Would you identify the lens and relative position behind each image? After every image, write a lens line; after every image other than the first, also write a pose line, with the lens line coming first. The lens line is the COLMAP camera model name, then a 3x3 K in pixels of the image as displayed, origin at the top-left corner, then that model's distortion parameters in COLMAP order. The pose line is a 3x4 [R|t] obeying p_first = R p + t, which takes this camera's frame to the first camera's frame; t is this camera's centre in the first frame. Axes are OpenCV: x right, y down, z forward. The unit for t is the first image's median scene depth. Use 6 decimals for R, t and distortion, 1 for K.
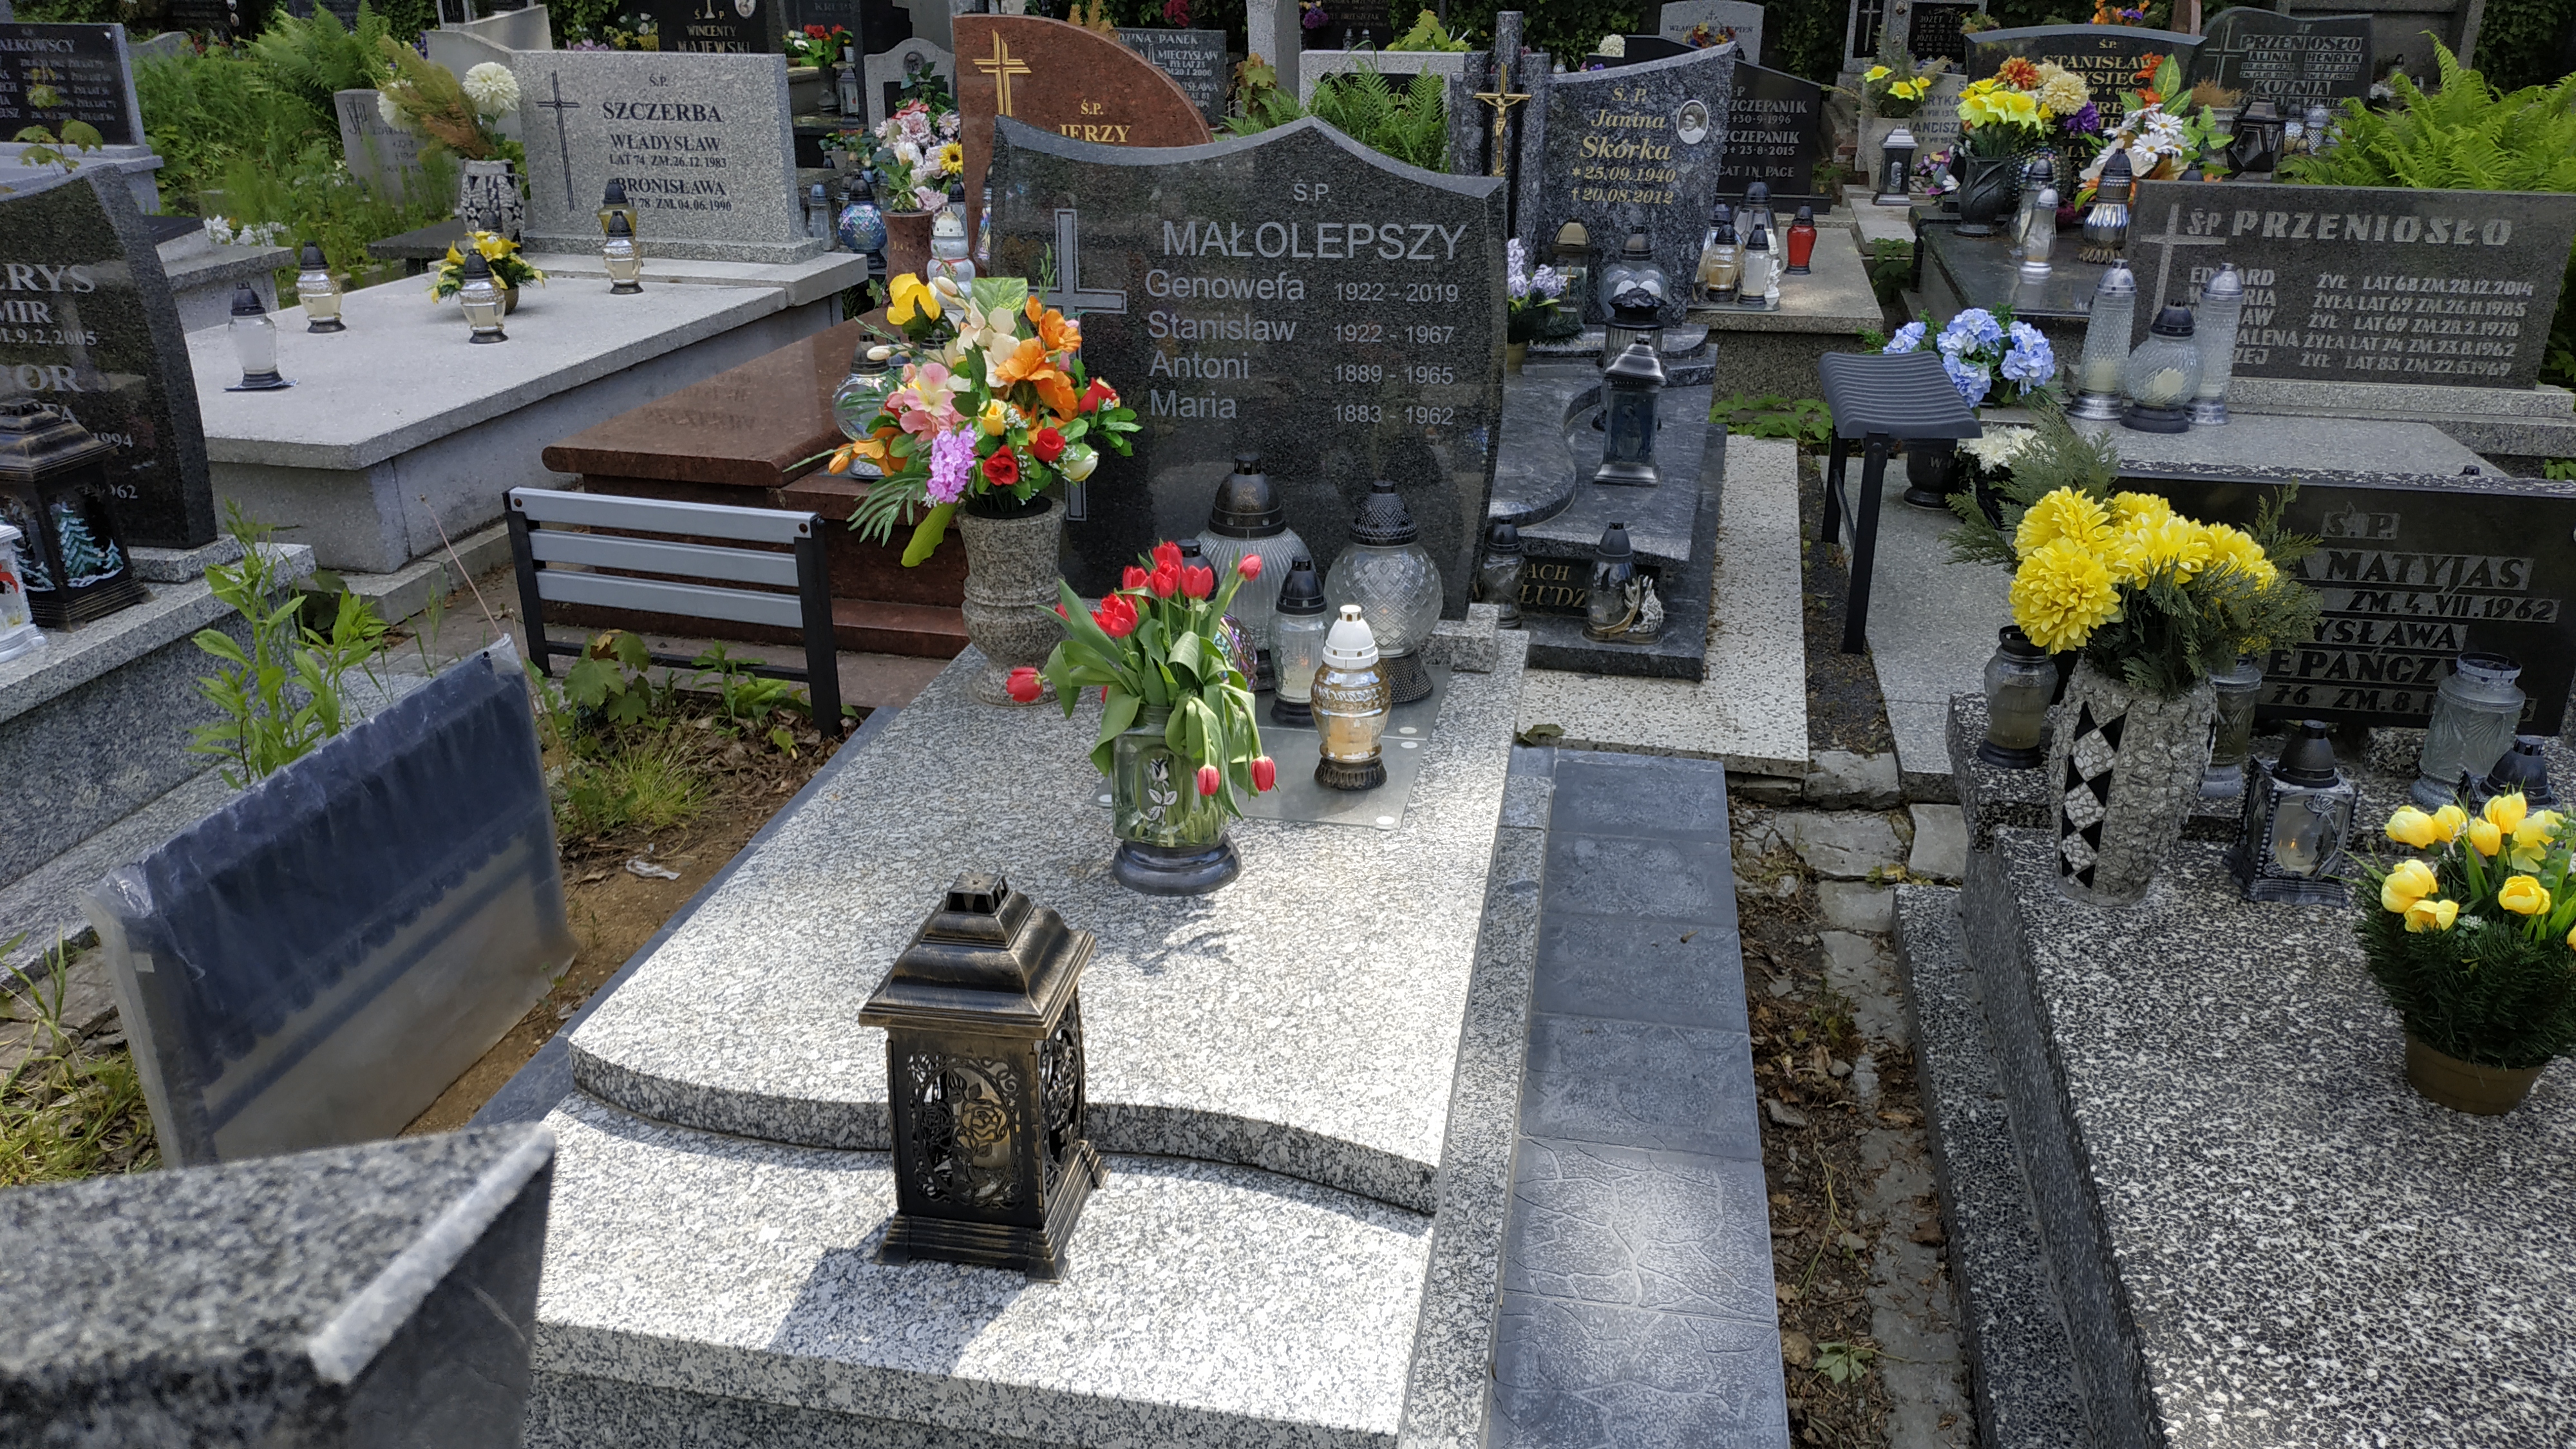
lens RADIAL K [[1887.4, 0, 1289.6], [0, 1887.4, 696.7], [0, 0, 1]] dist [-0.001899, -0.001341]
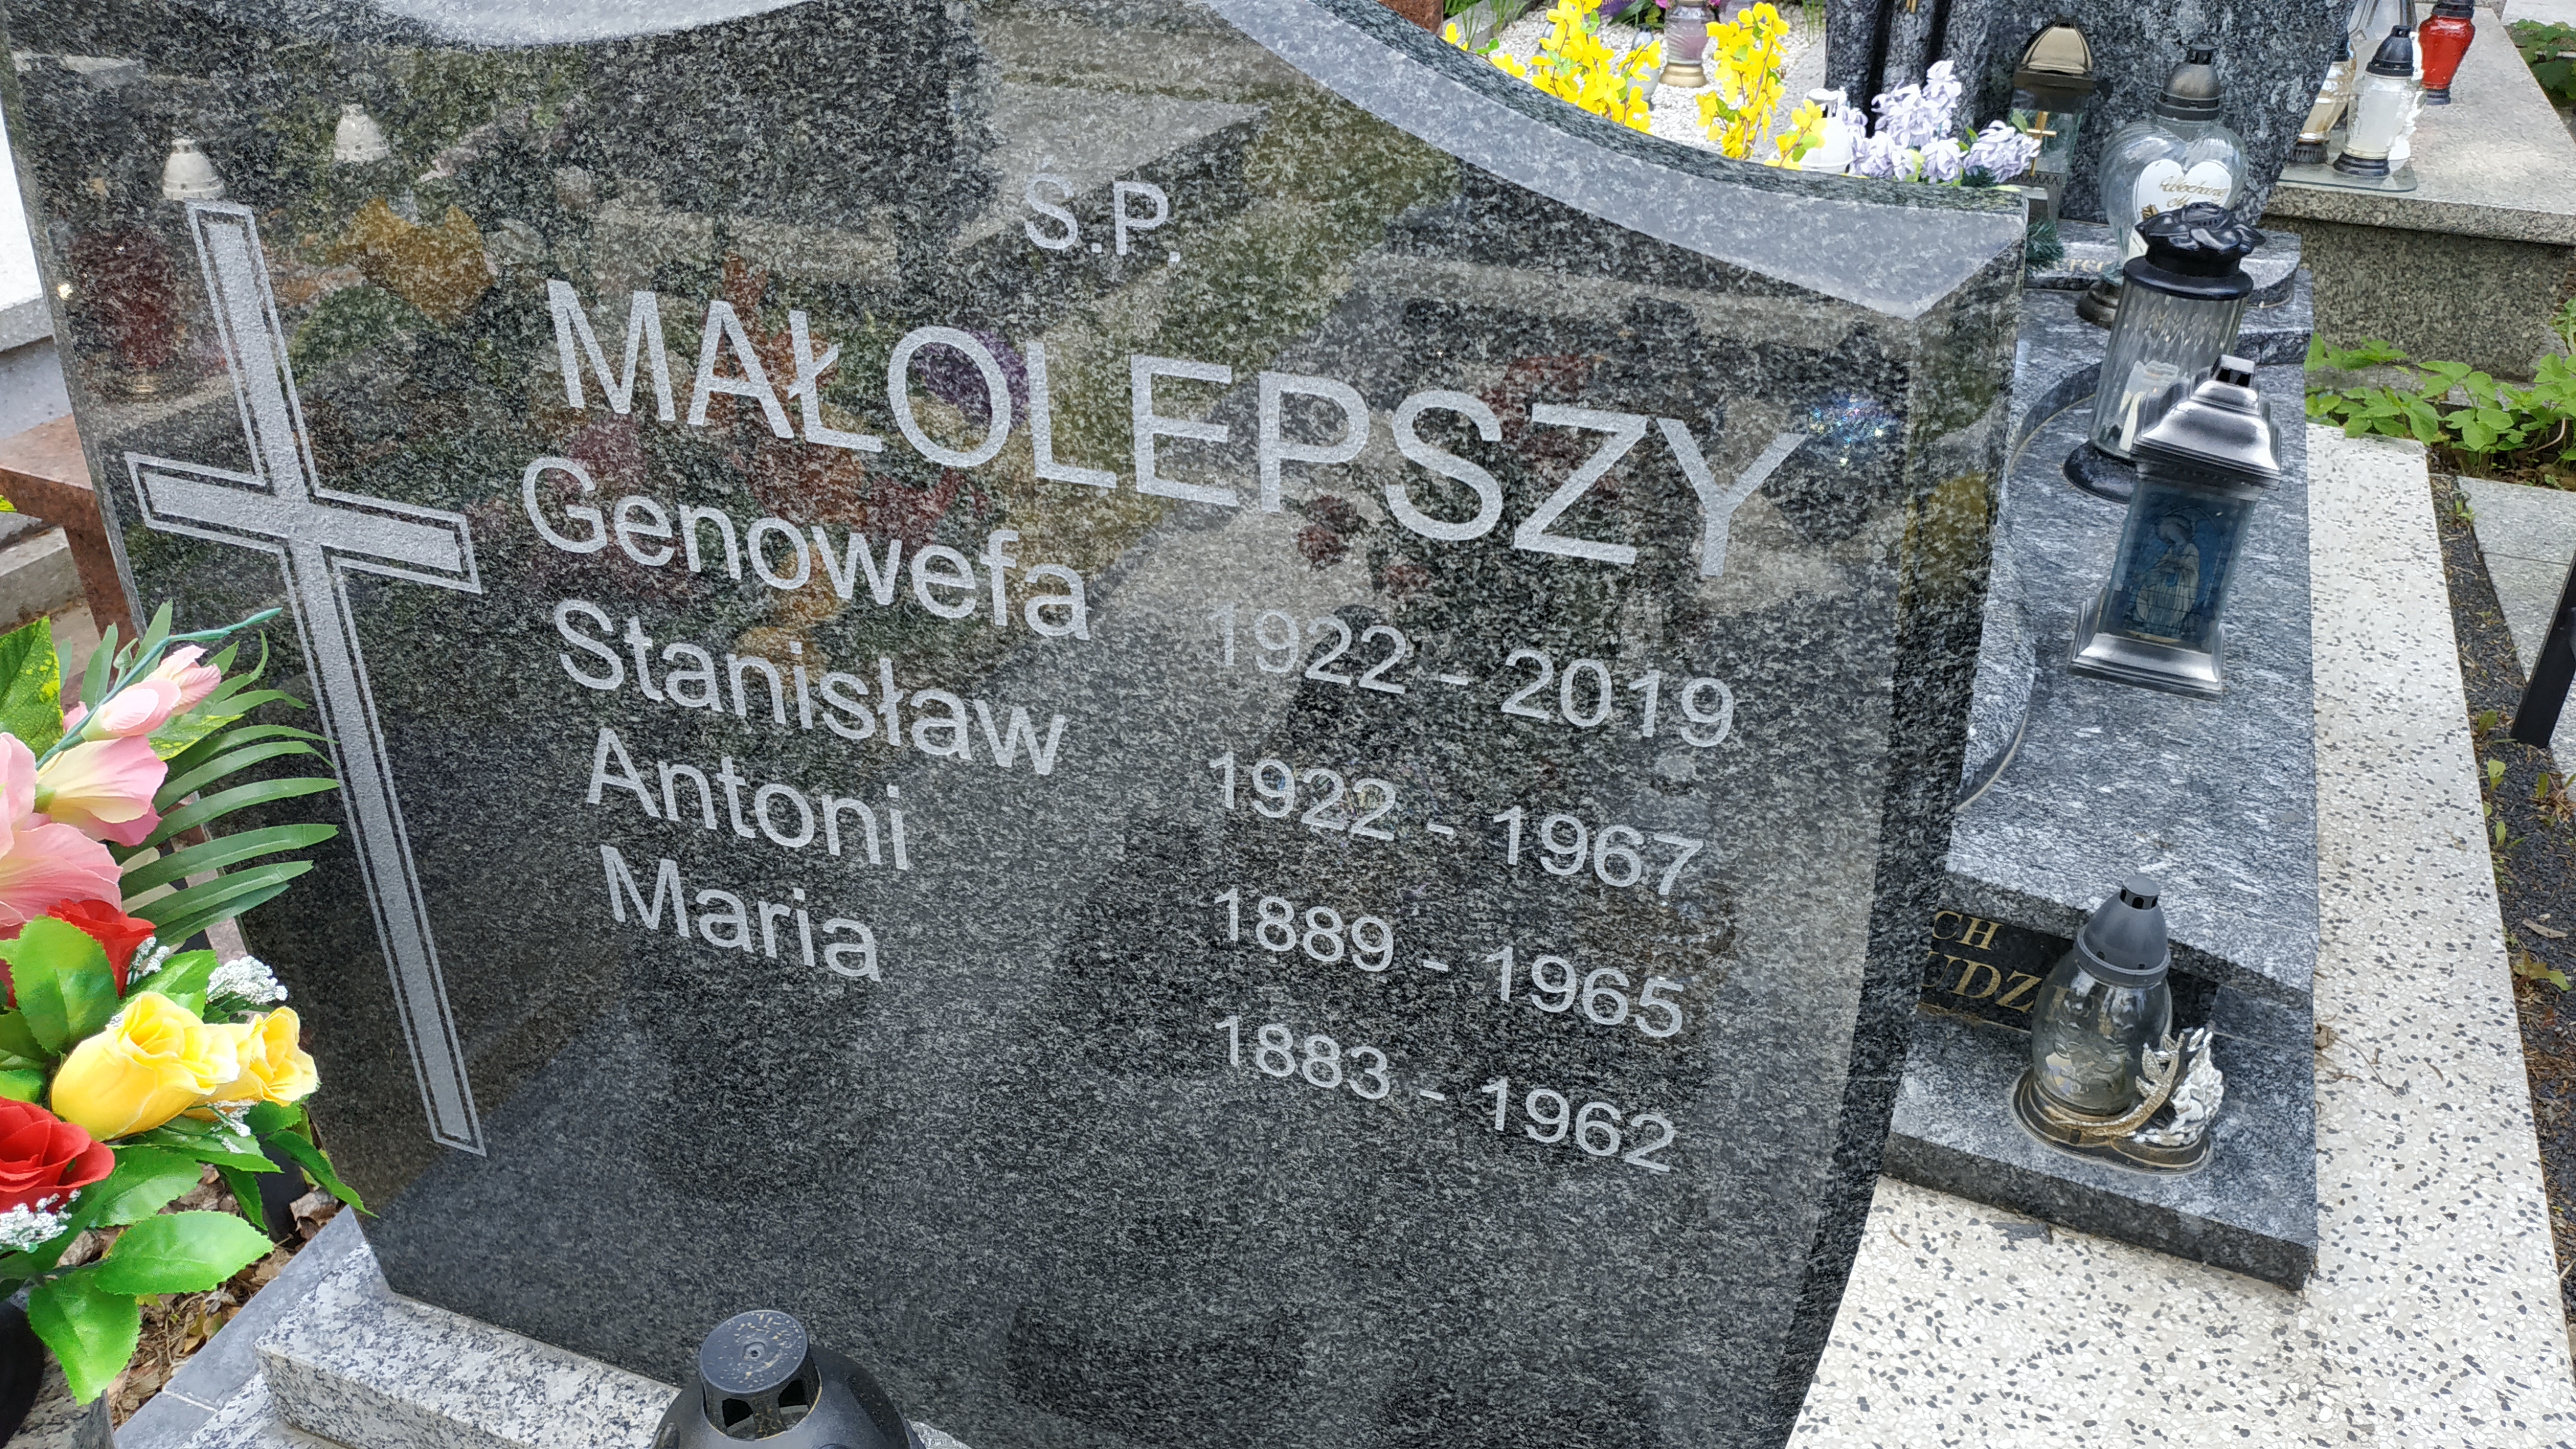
lens RADIAL K [[2033.1, 0, 1288.0], [0, 2033.1, 724.5], [0, 0, 1]] dist [-0.003857, -0.008100]
pose [[0.985519, 0.092860, -0.141880, 0.069458], [-0.072433, 0.987081, 0.142913, -0.235064], [0.153318, -0.130567, 0.979513, 0.735567]]
